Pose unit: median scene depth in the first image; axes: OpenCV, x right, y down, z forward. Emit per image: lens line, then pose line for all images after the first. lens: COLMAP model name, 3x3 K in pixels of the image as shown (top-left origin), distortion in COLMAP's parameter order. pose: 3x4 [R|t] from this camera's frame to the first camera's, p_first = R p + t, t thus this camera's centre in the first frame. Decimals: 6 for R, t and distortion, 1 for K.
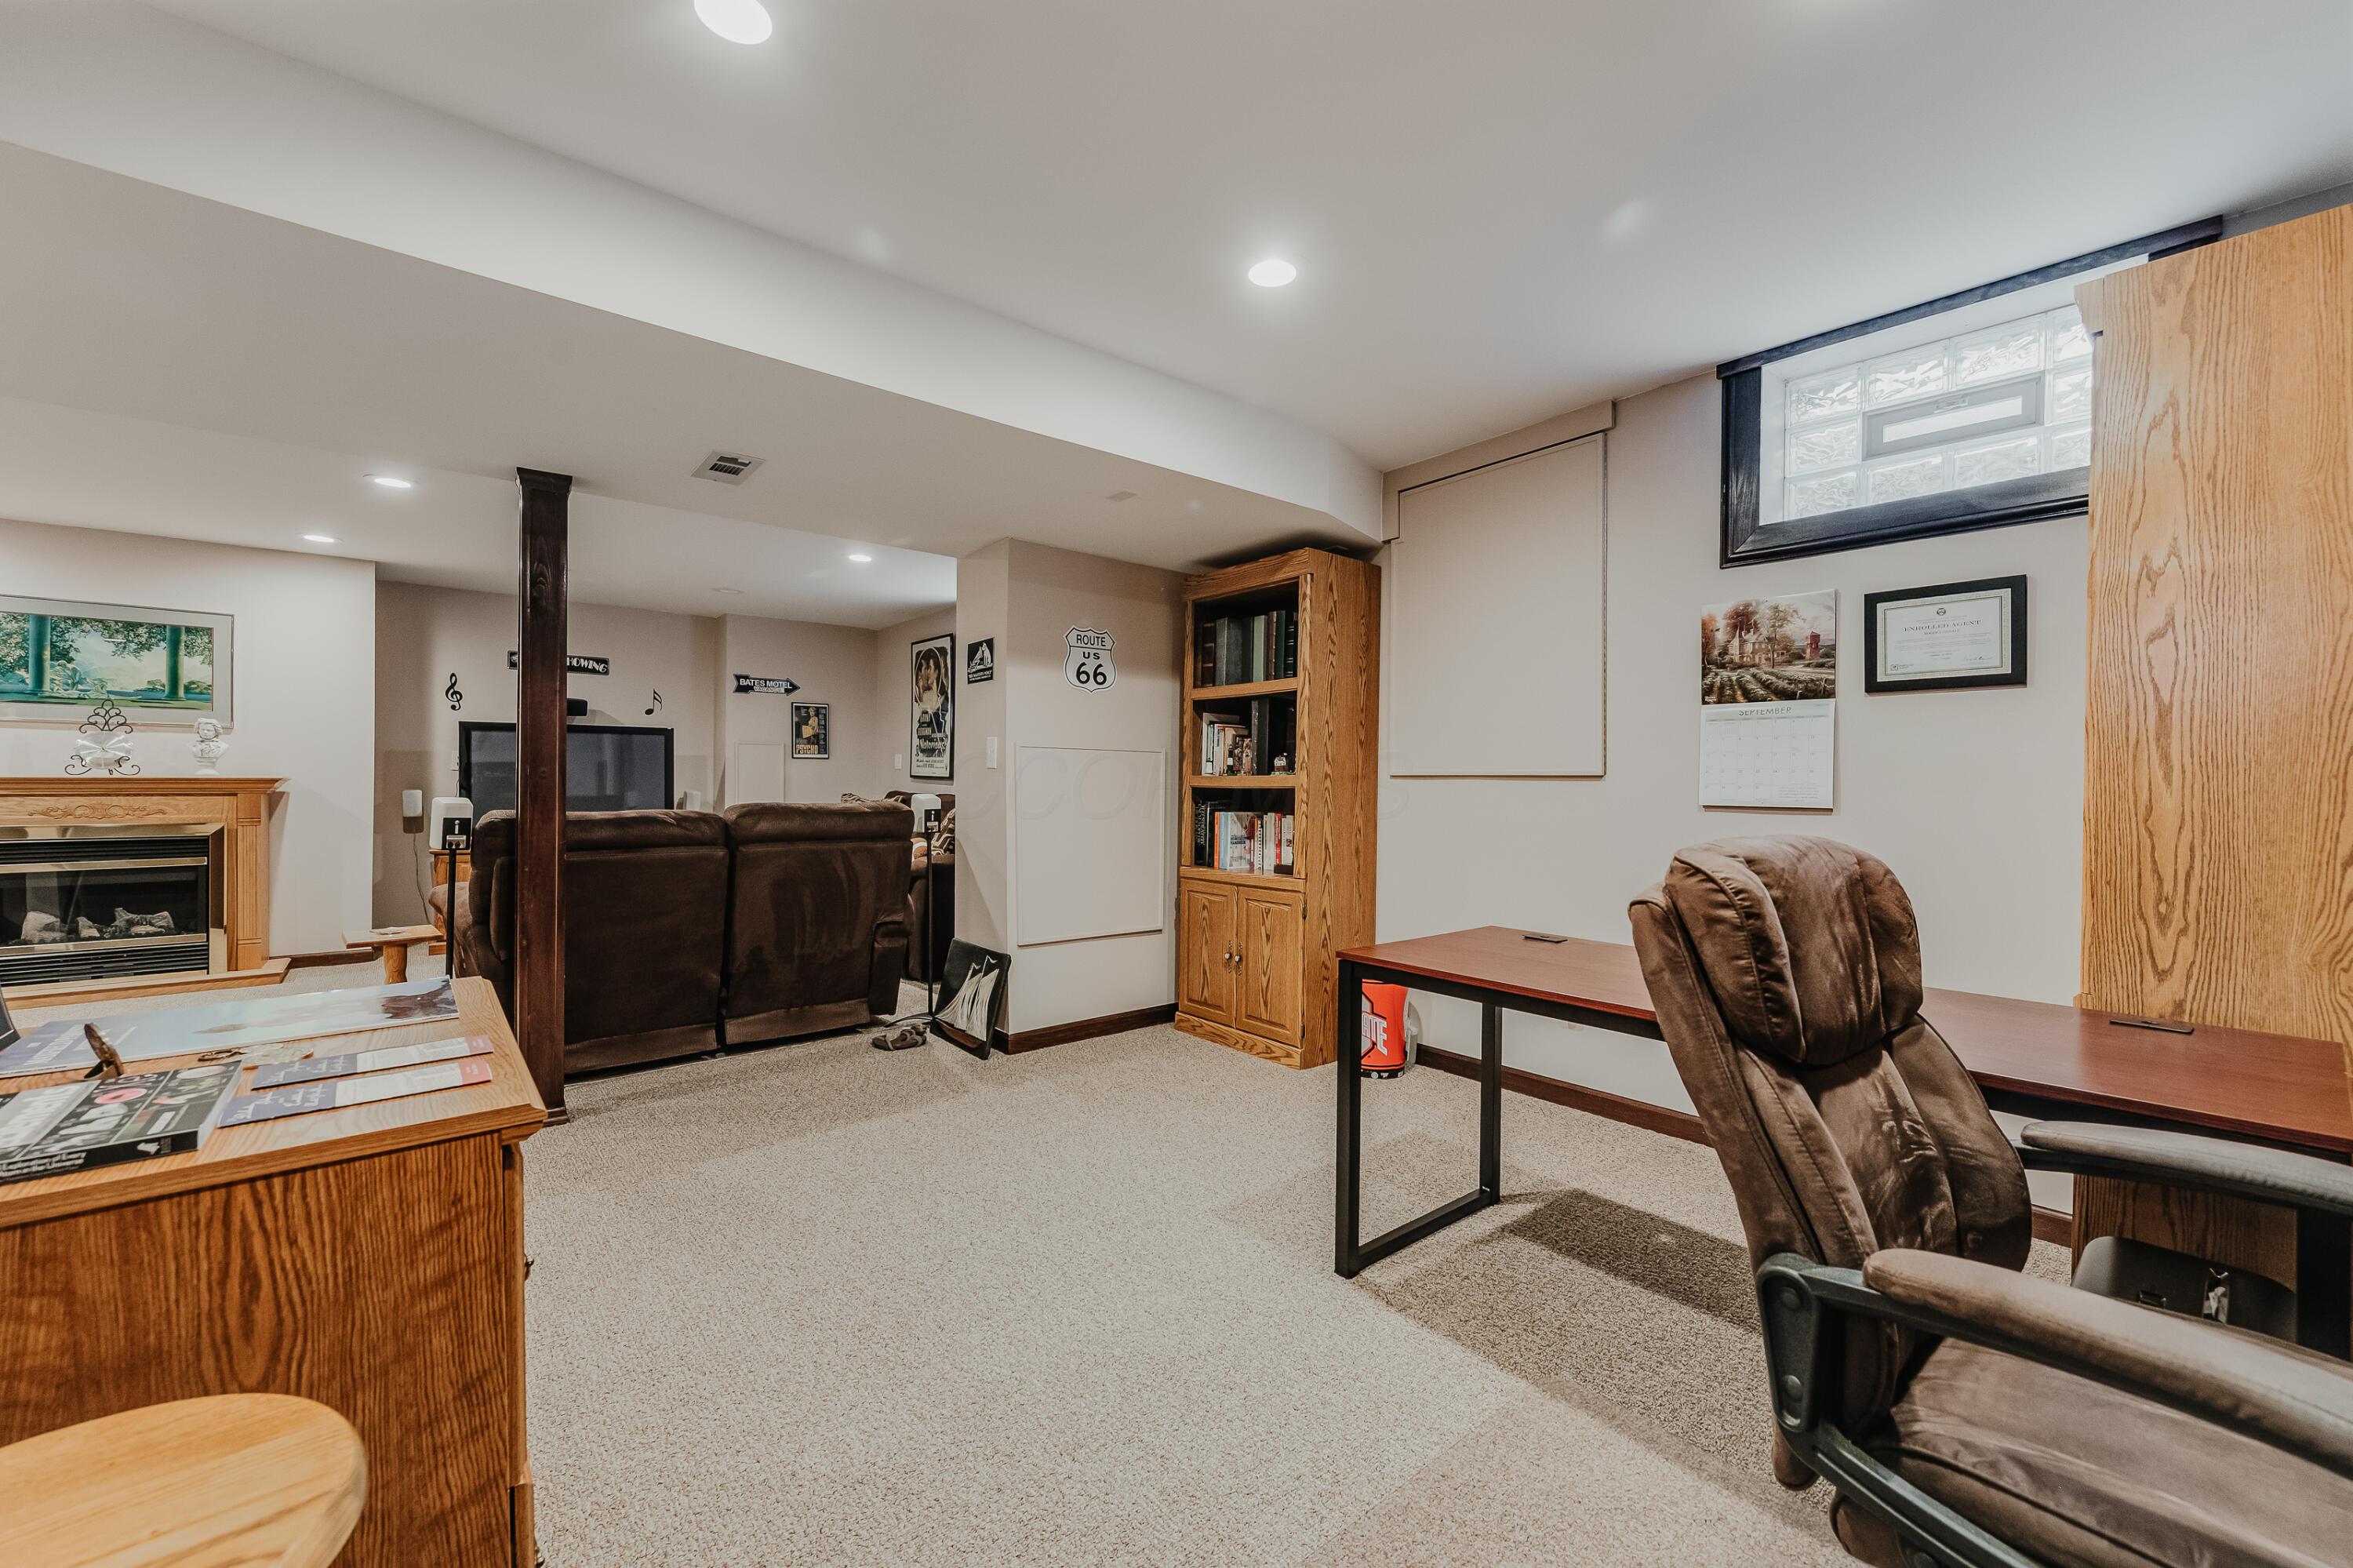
lens RADIAL K [[942.1, 0, 1174.5], [0, 942.1, 787.0], [0, 0, 1]] dist [-0.002072, -0.000181]
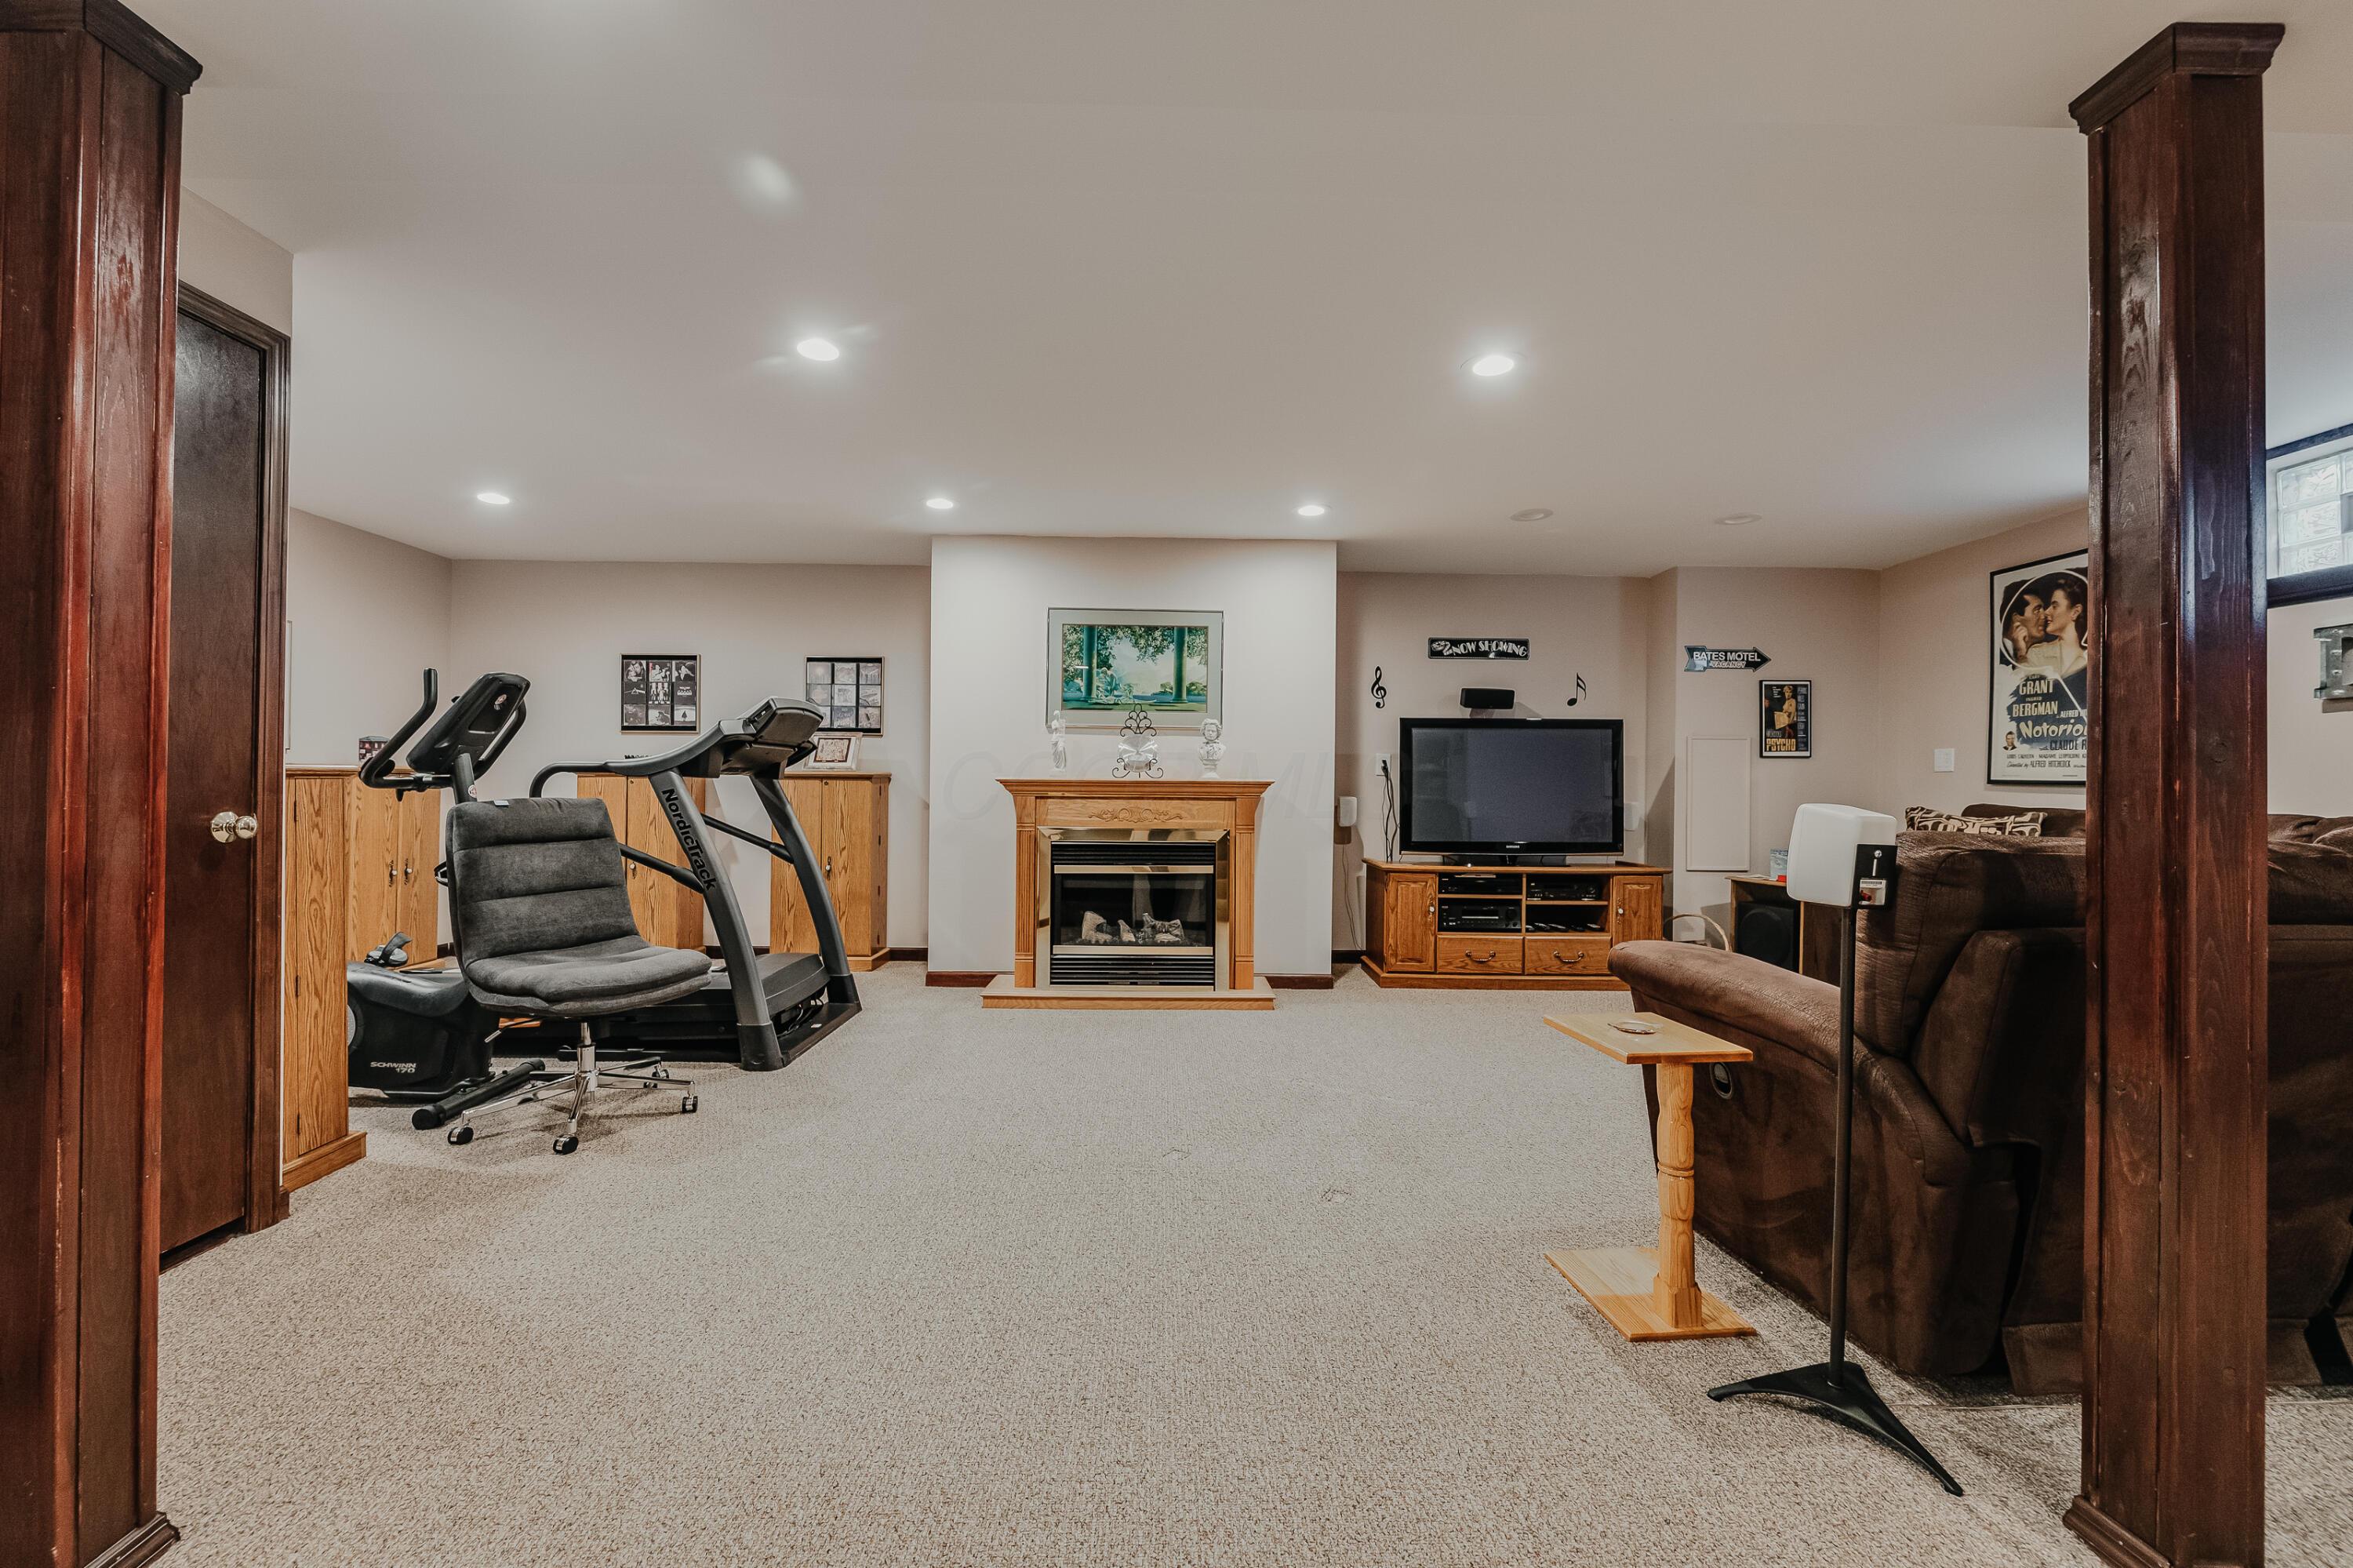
lens RADIAL K [[942.1, 0, 1179.2], [0, 942.1, 786.4], [0, 0, 1]] dist [-0.002072, -0.000181]
pose [[0.786879, -0.000126, -0.617107, -0.459761], [-0.009155, 0.999888, -0.011878, 0.006757], [0.617039, 0.014996, 0.786789, 0.228556]]
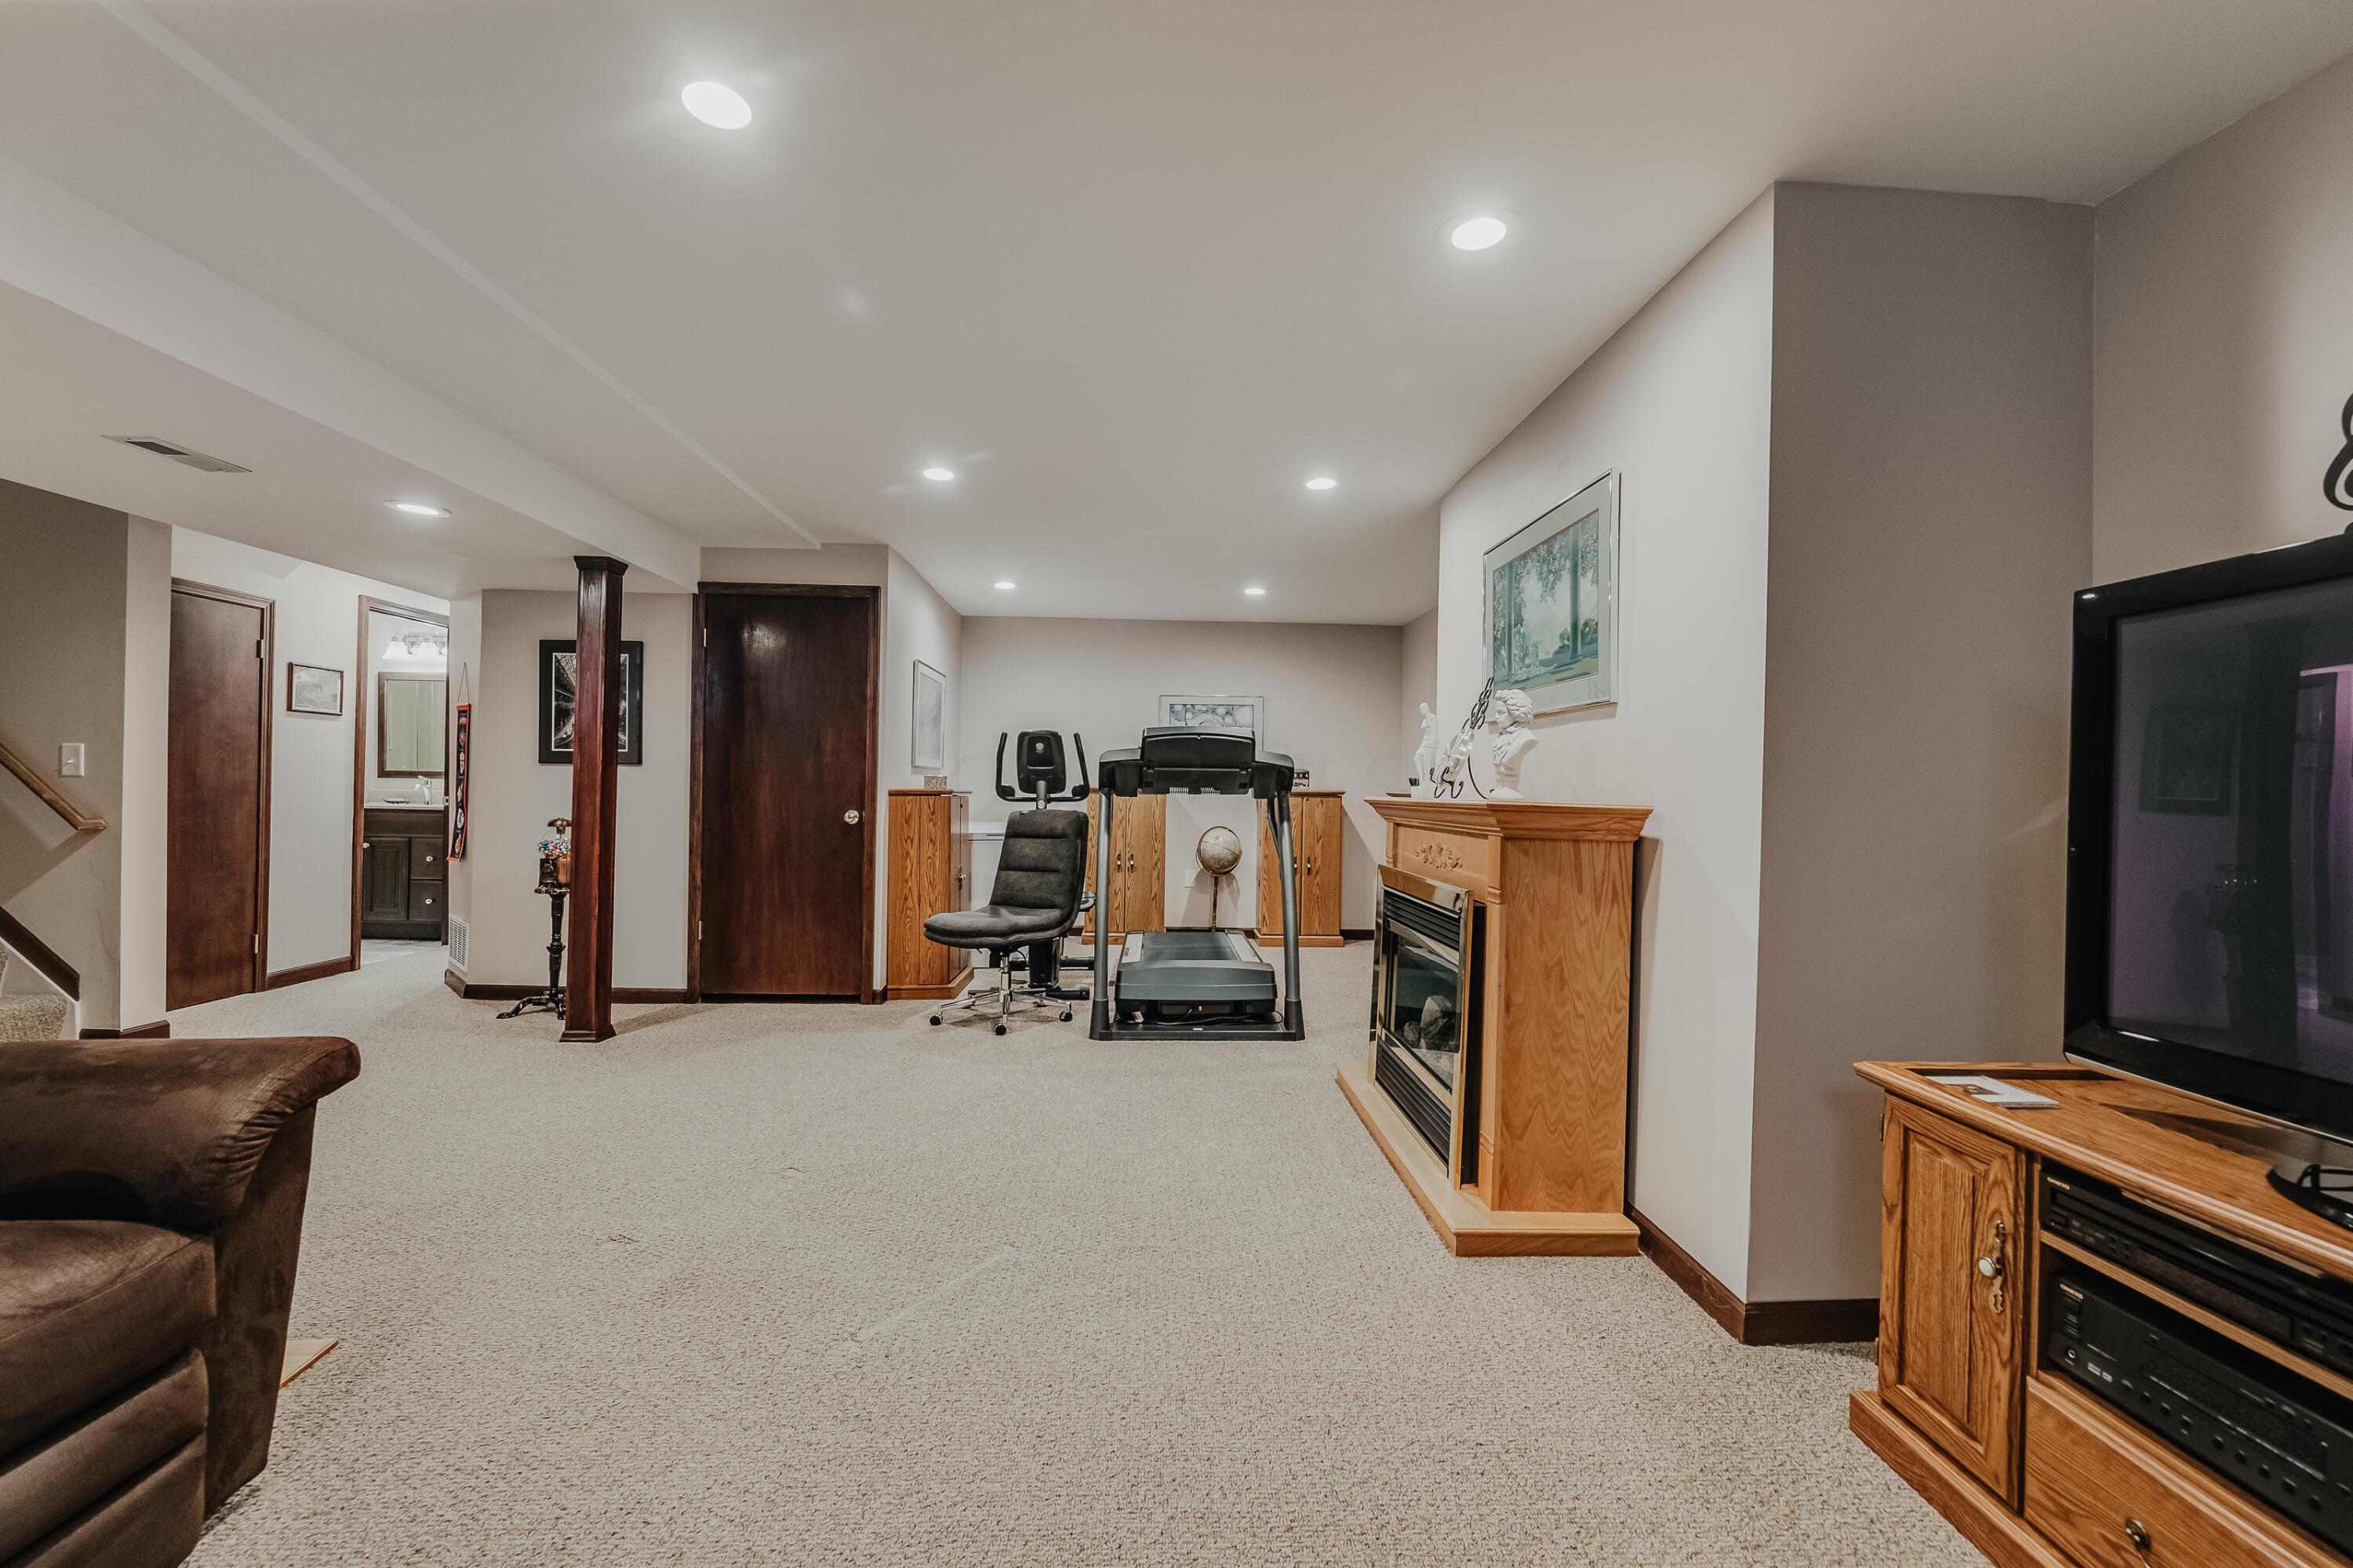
lens RADIAL K [[942.1, 0, 1177.7], [0, 942.1, 785.9], [0, 0, 1]] dist [-0.002072, -0.000181]
pose [[-0.594424, -0.013916, -0.804032, -0.493314], [-0.024058, 0.999710, 0.000484, -0.015795], [0.803792, 0.019631, -0.594586, 1.144539]]
